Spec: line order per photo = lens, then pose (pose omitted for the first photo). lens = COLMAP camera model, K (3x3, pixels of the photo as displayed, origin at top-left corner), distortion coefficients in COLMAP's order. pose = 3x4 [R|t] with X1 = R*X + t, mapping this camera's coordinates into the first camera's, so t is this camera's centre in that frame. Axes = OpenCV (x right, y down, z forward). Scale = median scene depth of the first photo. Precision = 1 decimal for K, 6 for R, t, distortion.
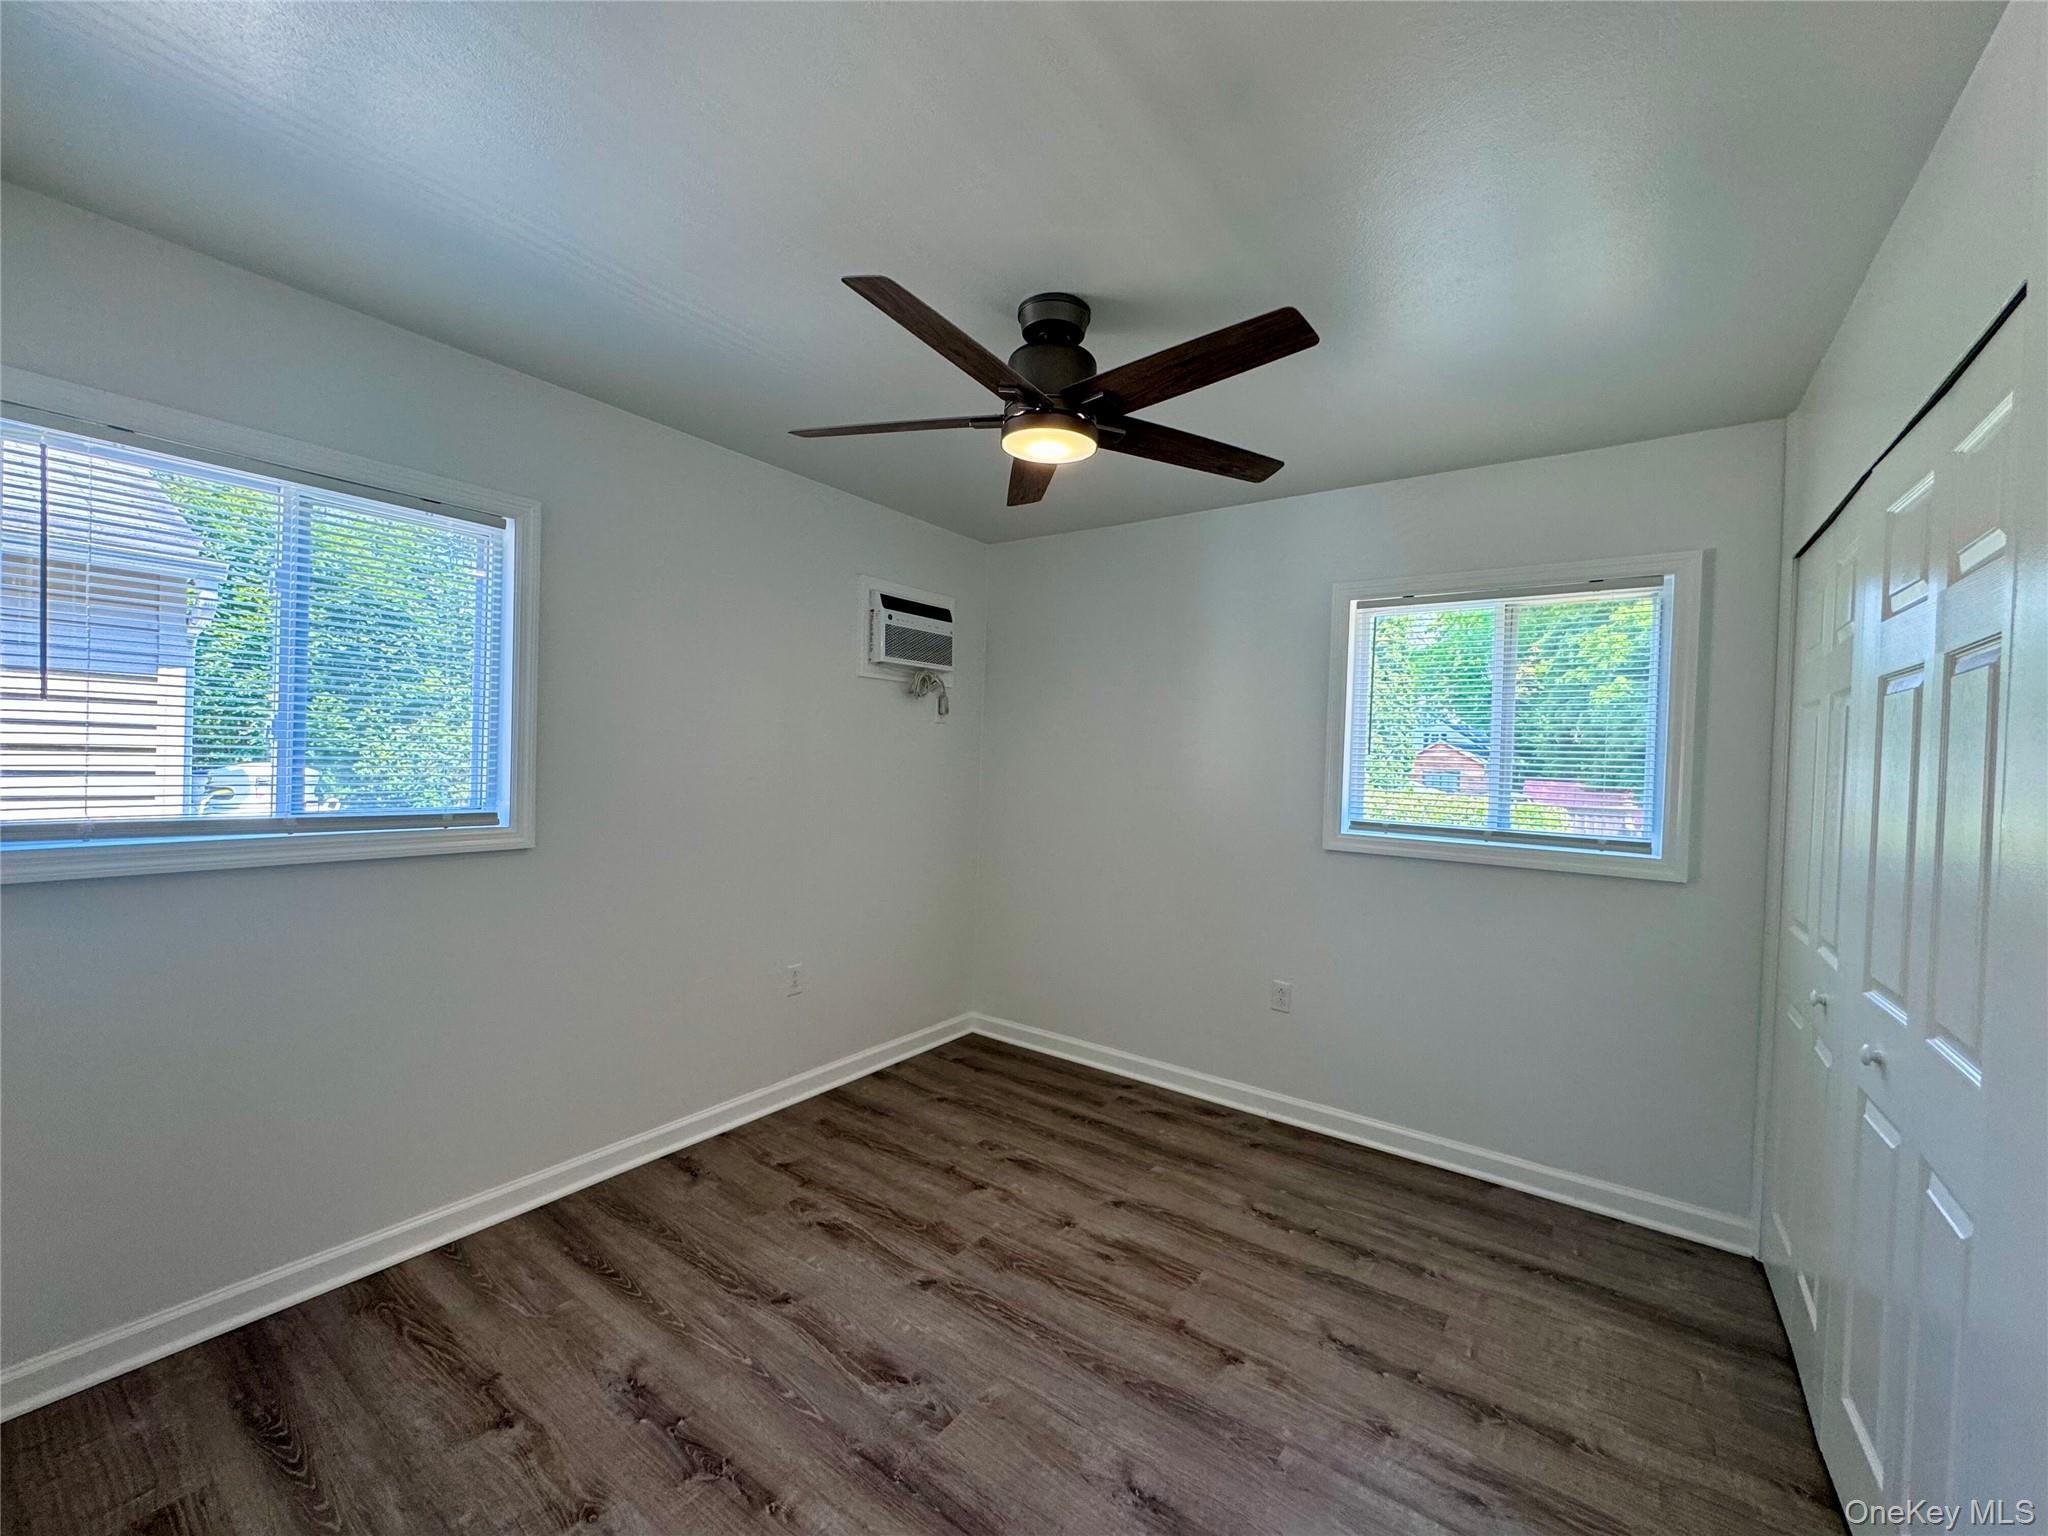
lens RADIAL K [[819.0, 0, 1019.5], [0, 819.0, 772.9], [0, 0, 1]] dist [0.002925, -0.000869]
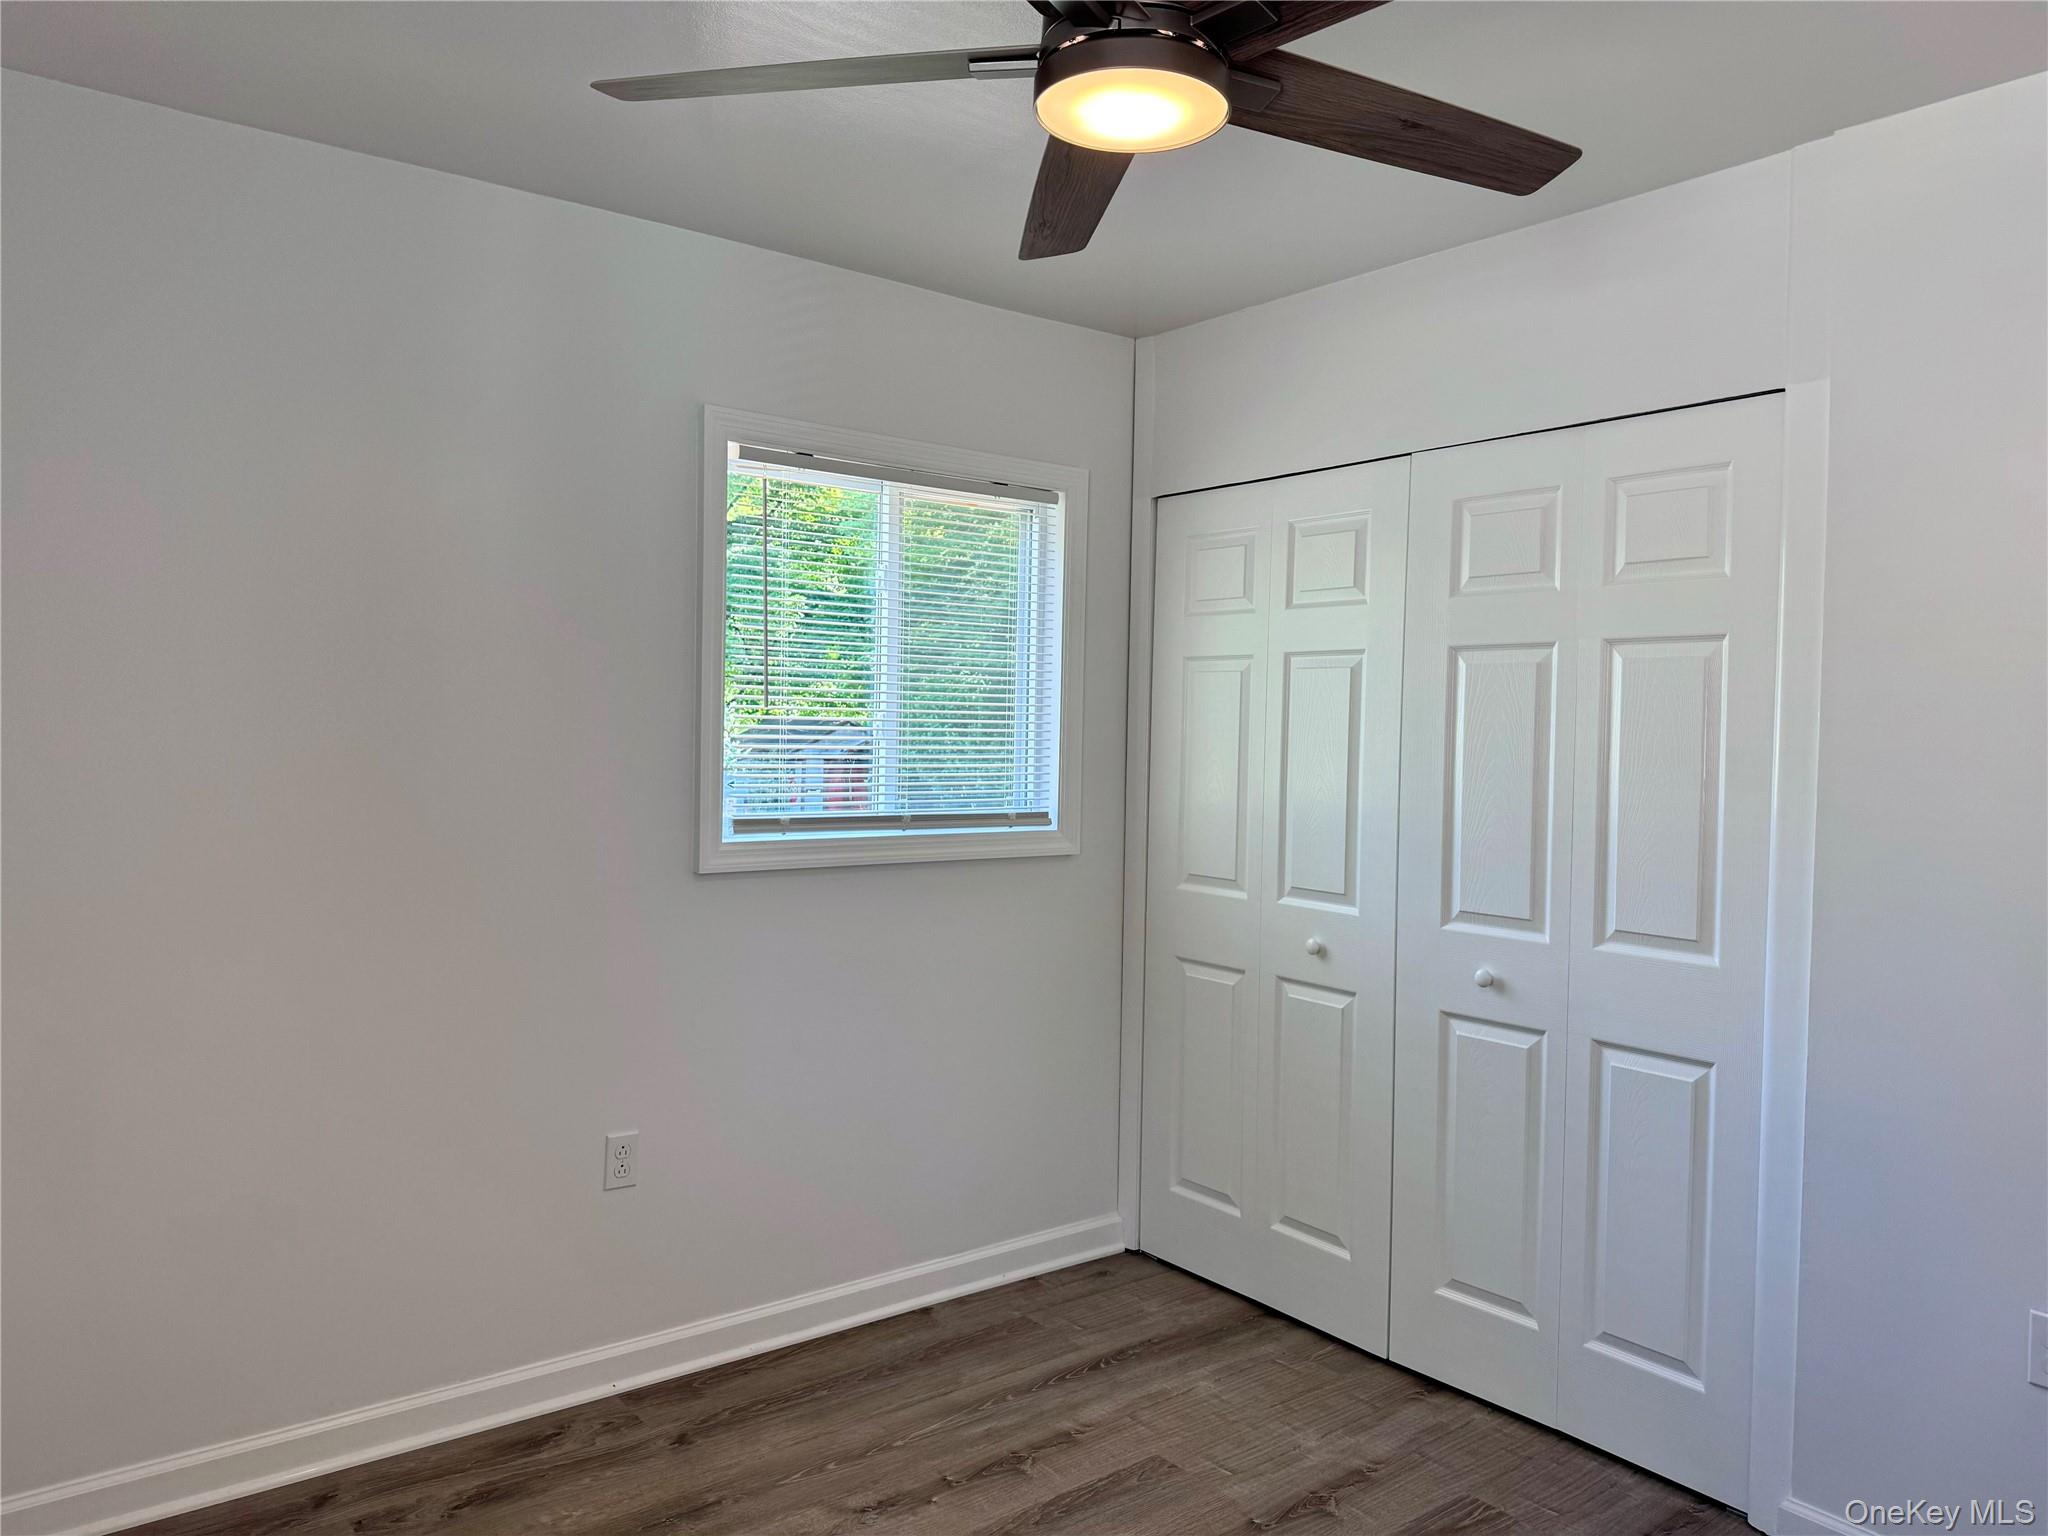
lens RADIAL K [[1439.5, 0, 1022.0], [0, 1439.5, 761.2], [0, 0, 1]] dist [0.075539, -0.094793]
pose [[0.288312, -0.049111, 0.956276, -0.598053], [0.012425, 0.998792, 0.047548, -0.034280], [-0.957456, -0.001827, 0.288574, 0.571101]]
